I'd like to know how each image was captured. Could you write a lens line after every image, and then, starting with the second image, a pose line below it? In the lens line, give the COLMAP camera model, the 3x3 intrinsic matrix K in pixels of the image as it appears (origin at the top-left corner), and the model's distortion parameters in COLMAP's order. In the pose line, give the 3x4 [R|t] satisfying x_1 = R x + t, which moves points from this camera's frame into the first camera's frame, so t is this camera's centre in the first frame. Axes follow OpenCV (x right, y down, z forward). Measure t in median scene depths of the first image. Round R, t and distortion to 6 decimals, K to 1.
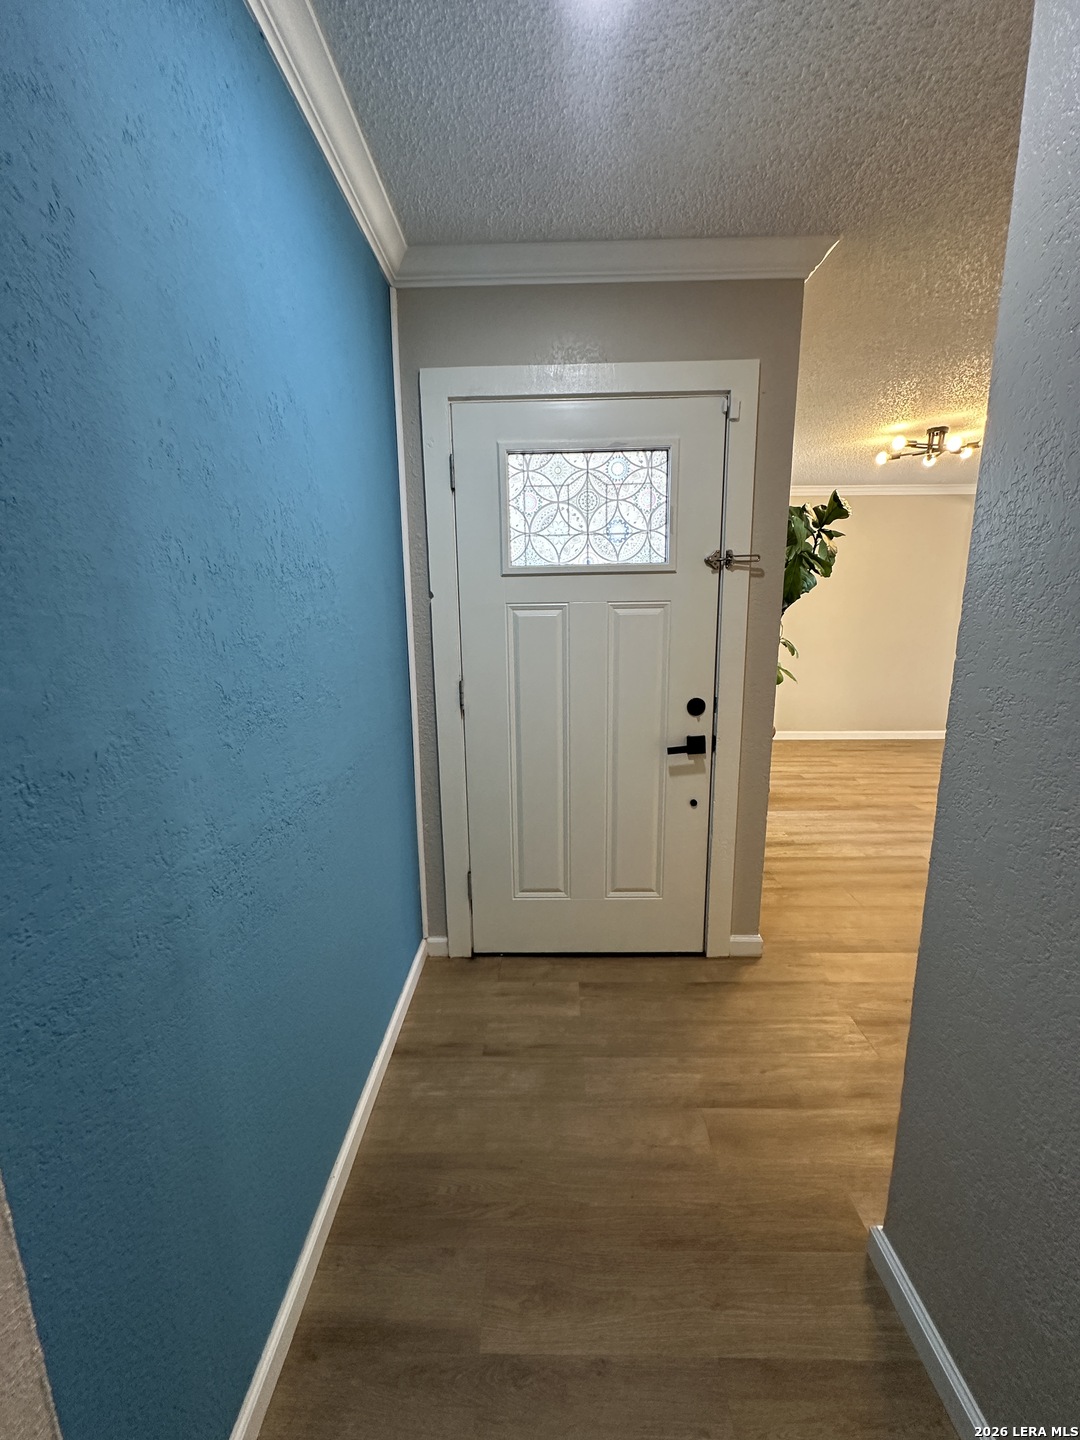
lens RADIAL K [[575.7, 0, 540.4], [0, 575.7, 723.0], [0, 0, 1]] dist [-0.005513, -0.000373]
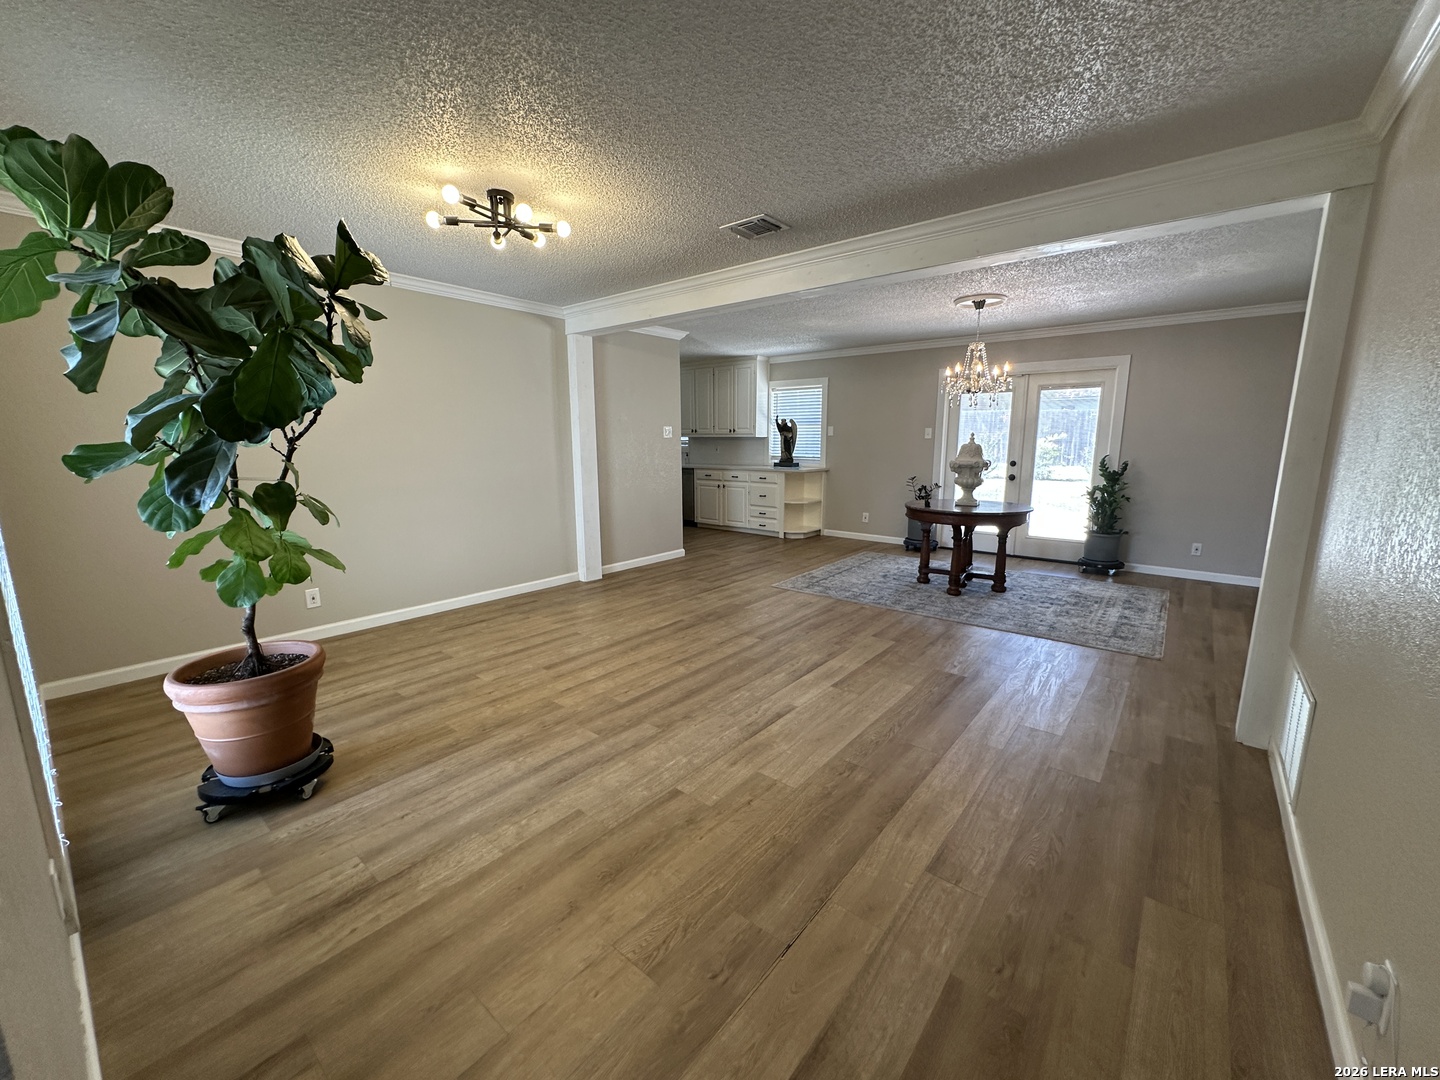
lens RADIAL K [[575.7, 0, 721.1], [0, 575.7, 538.4], [0, 0, 1]] dist [-0.005513, -0.000373]
pose [[0.619196, -0.125947, 0.775070, 0.245340], [0.146642, 0.988236, 0.043436, -0.072181], [-0.771422, 0.086763, 0.630381, 0.360957]]
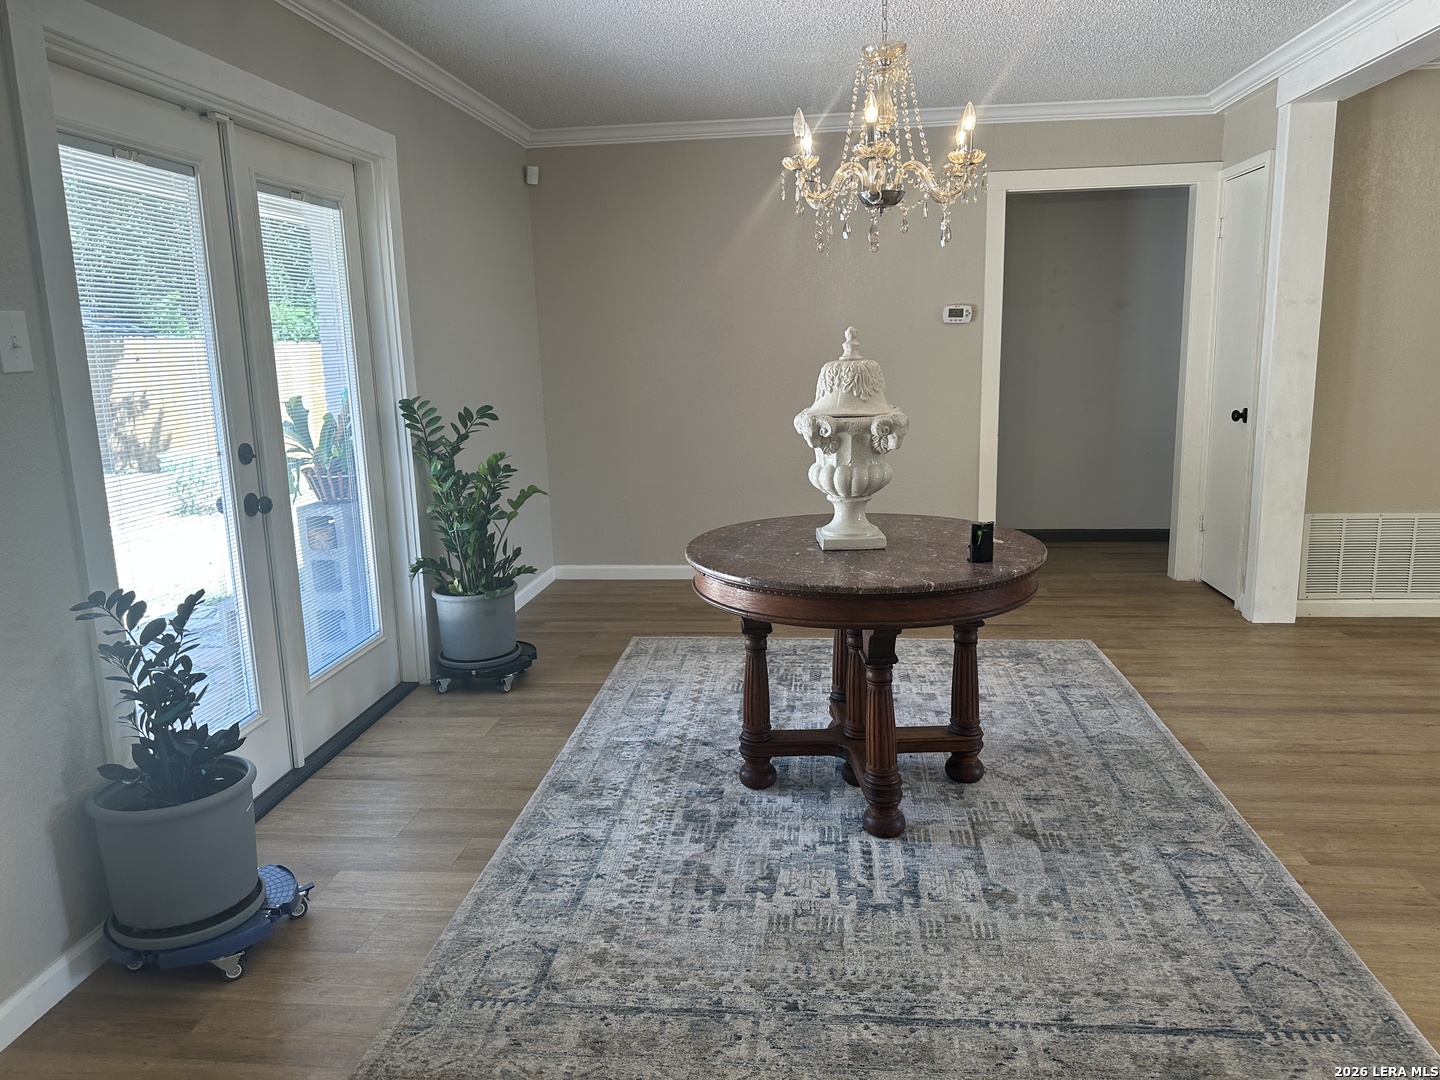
lens RADIAL K [[1016.4, 0, 725.3], [0, 1016.4, 530.0], [0, 0, 1]] dist [0.097822, -0.136096]
pose [[-0.995430, 0.022296, 0.092857, 1.884193], [0.055314, 0.927258, 0.370314, -0.351131], [-0.077846, 0.373758, -0.924254, 1.658848]]
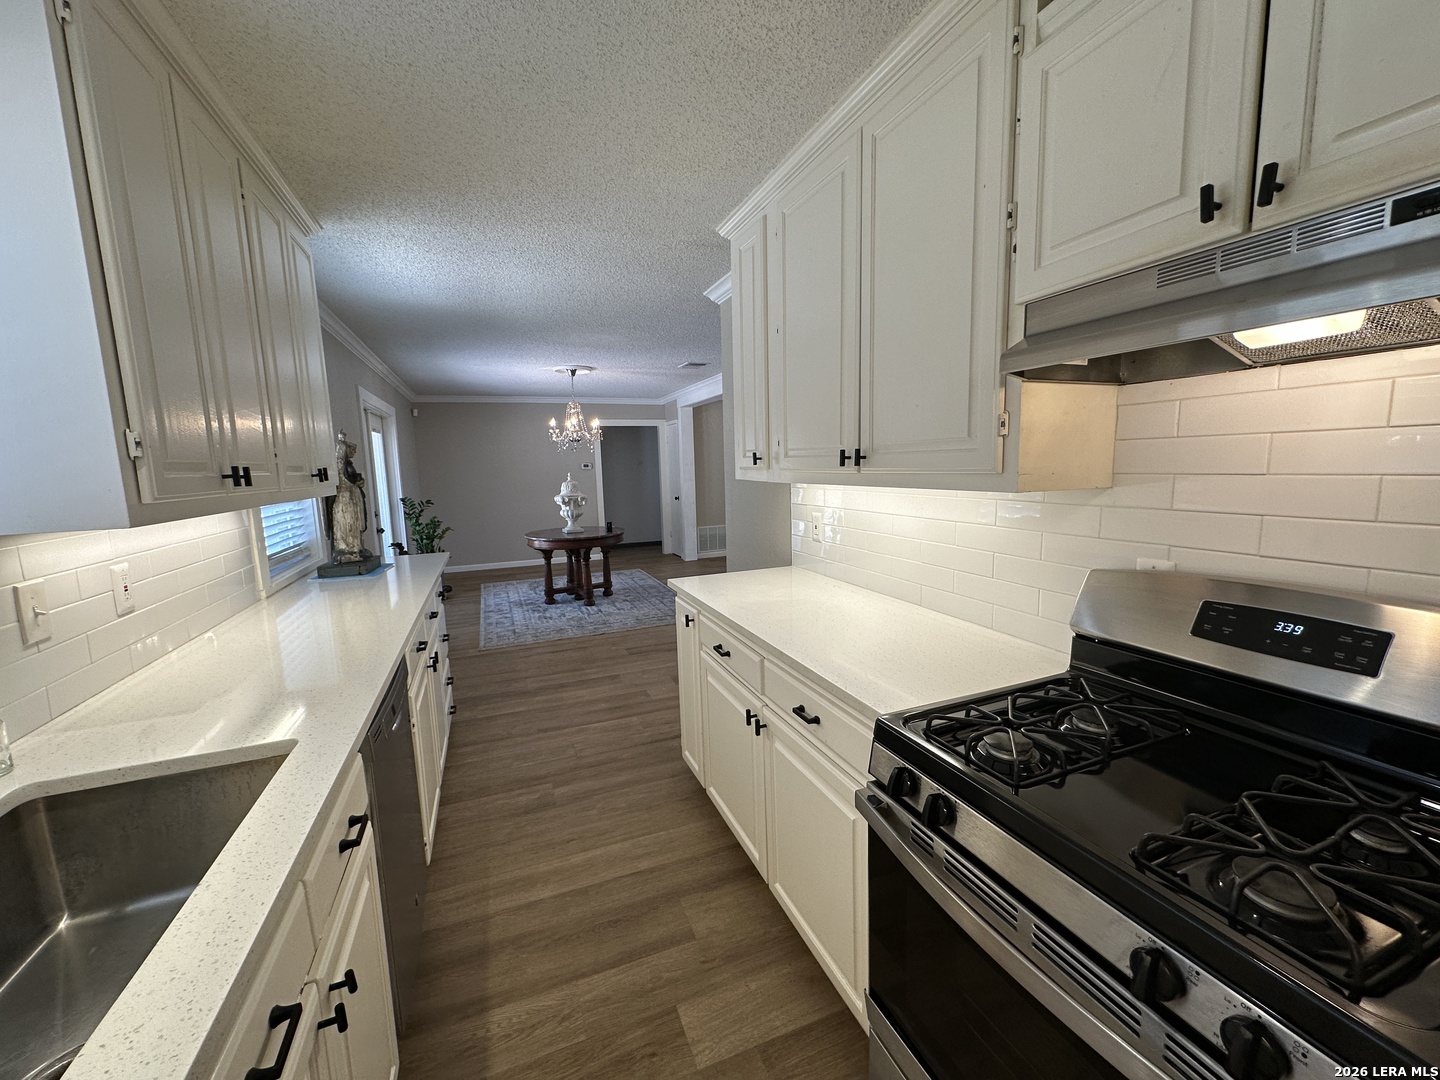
lens RADIAL K [[578.3, 0, 720.0], [0, 578.3, 540.0], [0, 0, 1]] dist [-0.000893, -0.000081]
pose [[-0.920882, 0.089450, -0.379440, 2.128862], [-0.036254, 0.949451, 0.311813, -0.568890], [0.388151, 0.300900, -0.871090, 2.623166]]
